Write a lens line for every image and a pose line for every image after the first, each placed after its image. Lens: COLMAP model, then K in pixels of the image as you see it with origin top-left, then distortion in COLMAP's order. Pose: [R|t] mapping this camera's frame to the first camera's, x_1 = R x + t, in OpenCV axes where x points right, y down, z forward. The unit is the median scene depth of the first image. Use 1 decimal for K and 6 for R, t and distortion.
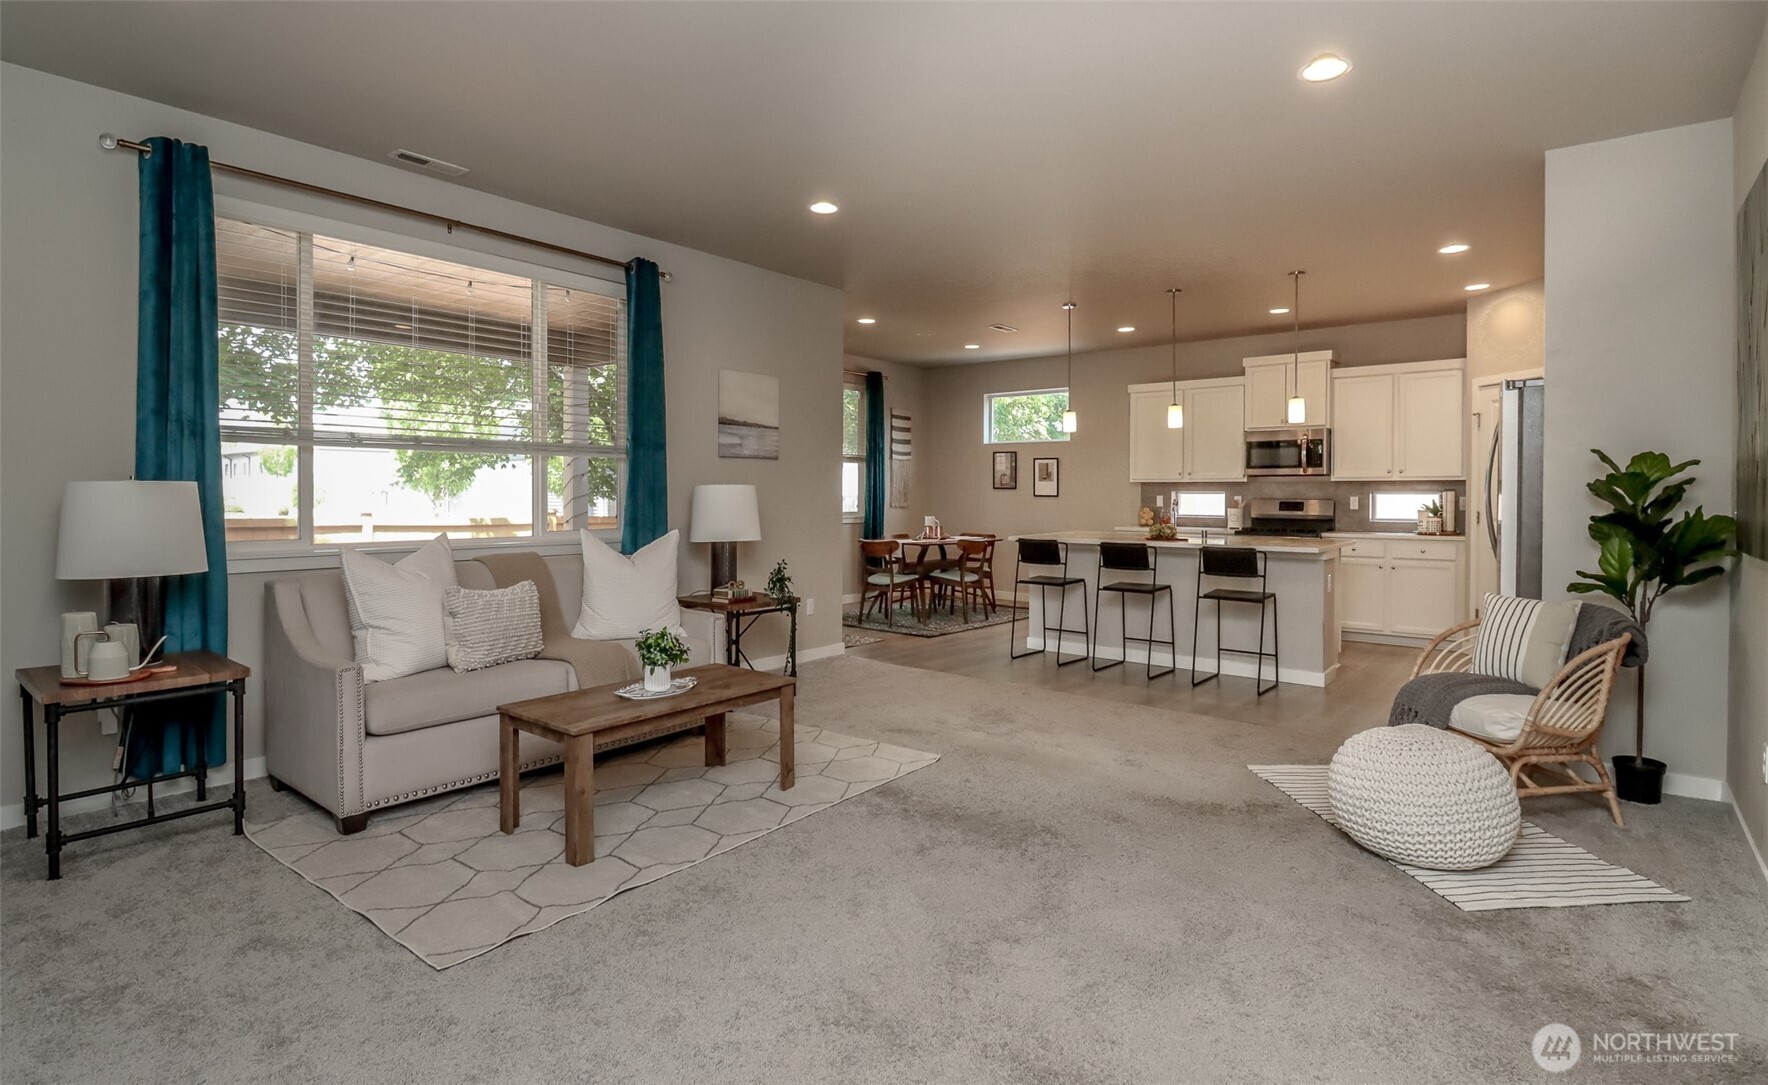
lens RADIAL K [[843.7, 0, 881.7], [0, 843.7, 504.7], [0, 0, 1]] dist [-0.049541, -0.000001]
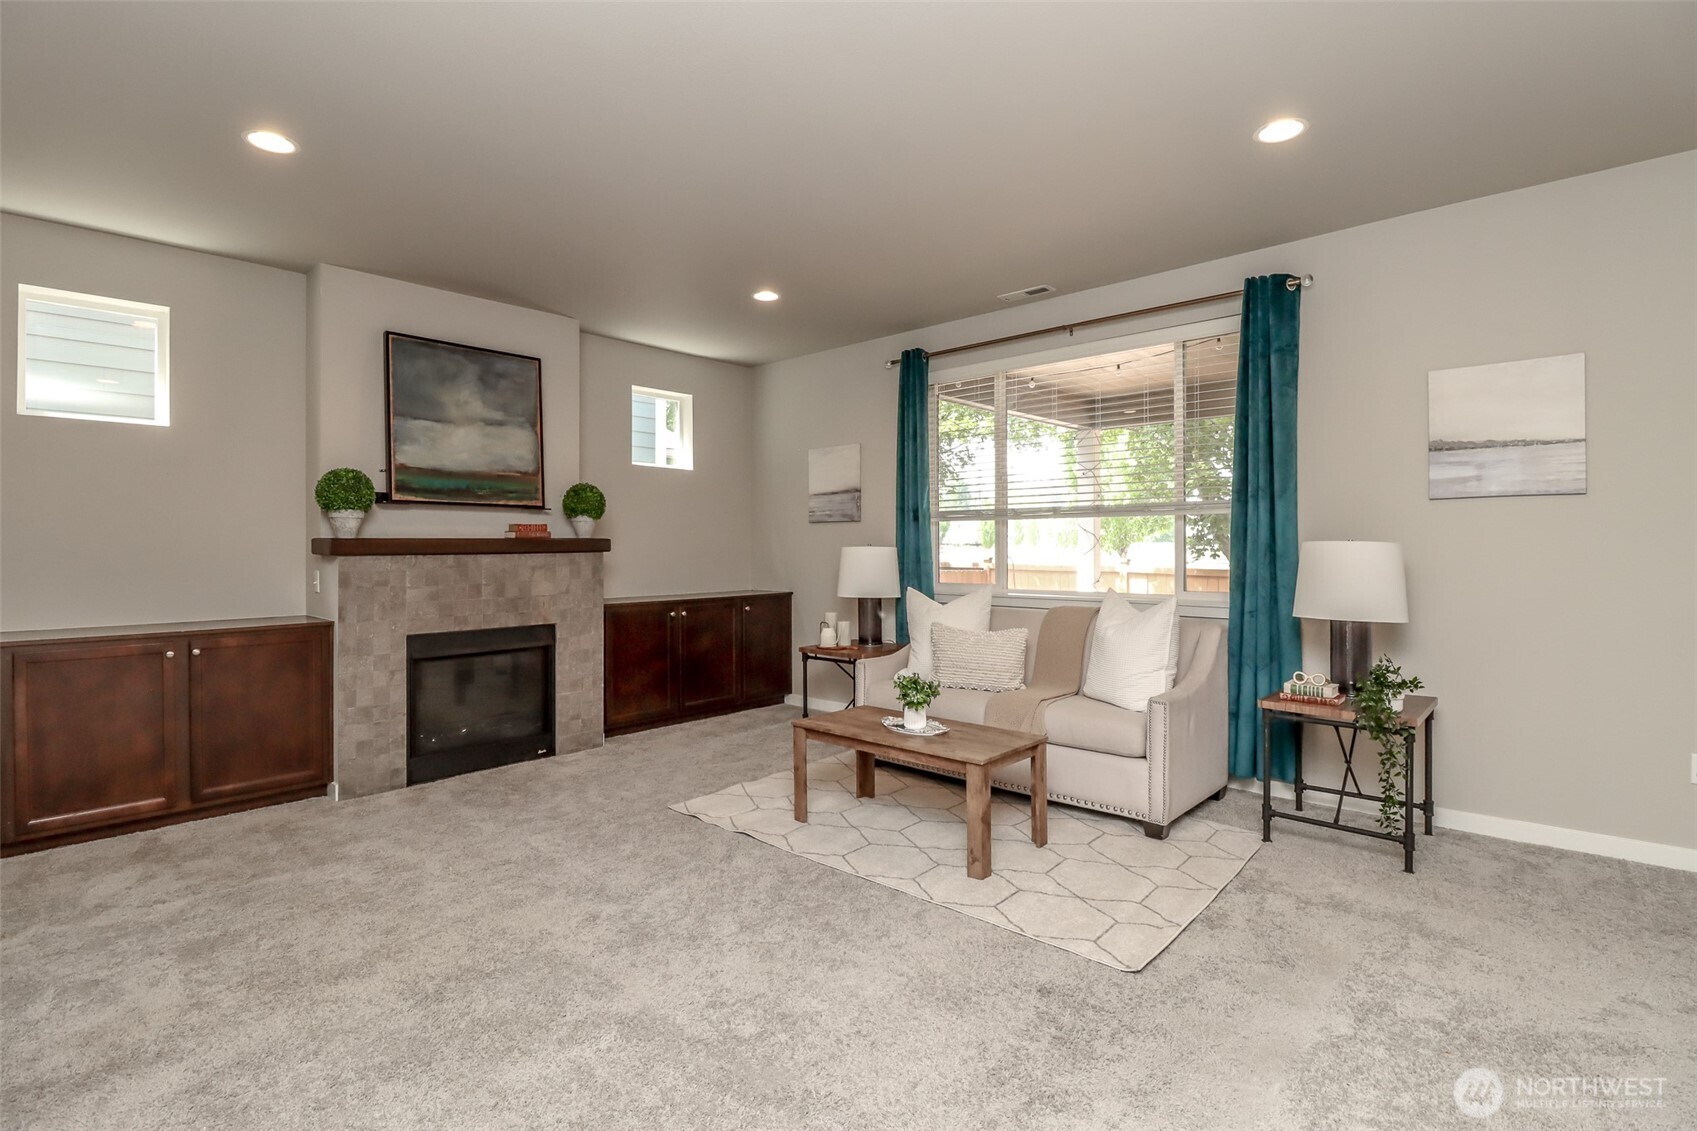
lens RADIAL K [[808.5, 0, 888.6], [0, 808.5, 542.5], [0, 0, 1]] dist [0.001986, 0.000067]
pose [[-0.047472, -0.011250, -0.998809, 0.515921], [-0.008240, 0.999907, -0.010871, -0.011667], [0.998839, 0.007714, -0.047560, 0.625491]]
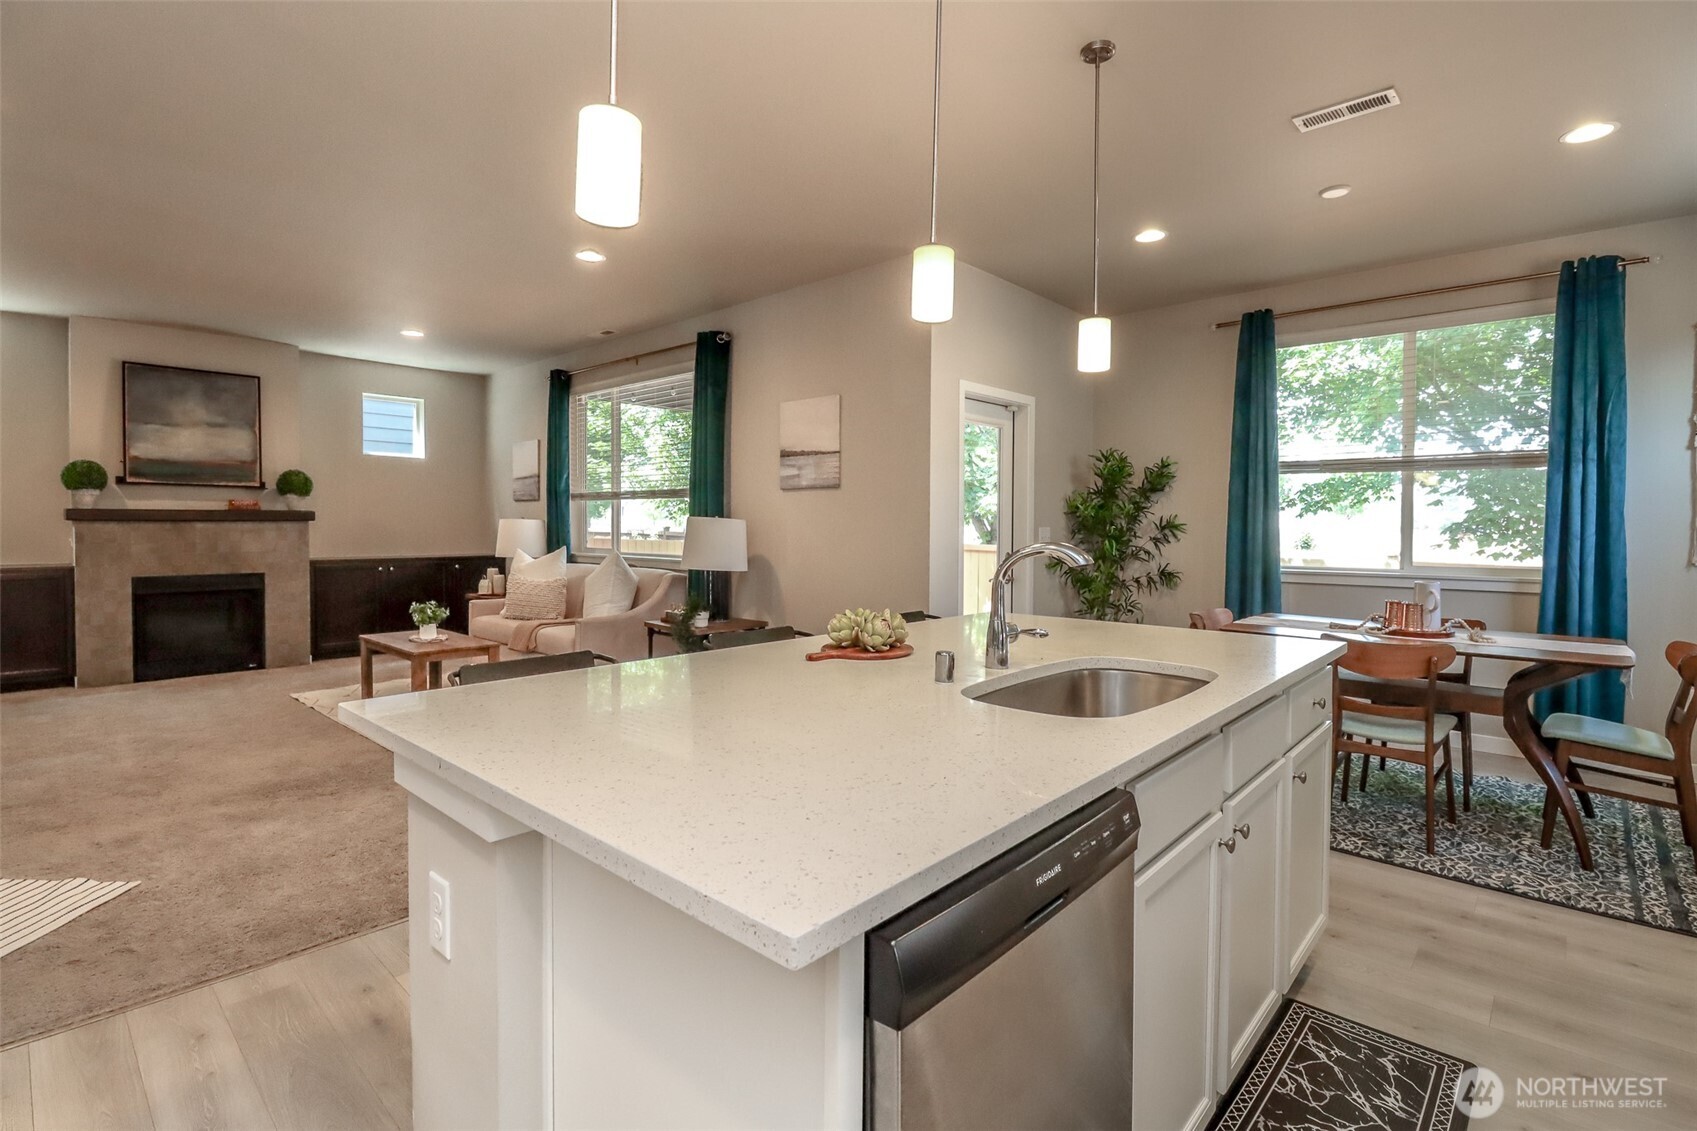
lens RADIAL K [[806.5, 0, 852.3], [0, 806.5, 540.6], [0, 0, 1]] dist [-0.001585, -0.000320]
pose [[-0.058082, 0.013734, -0.998217, 0.823537], [-0.018464, 0.999720, 0.014829, -0.012023], [0.998141, 0.019292, -0.057812, 1.212547]]
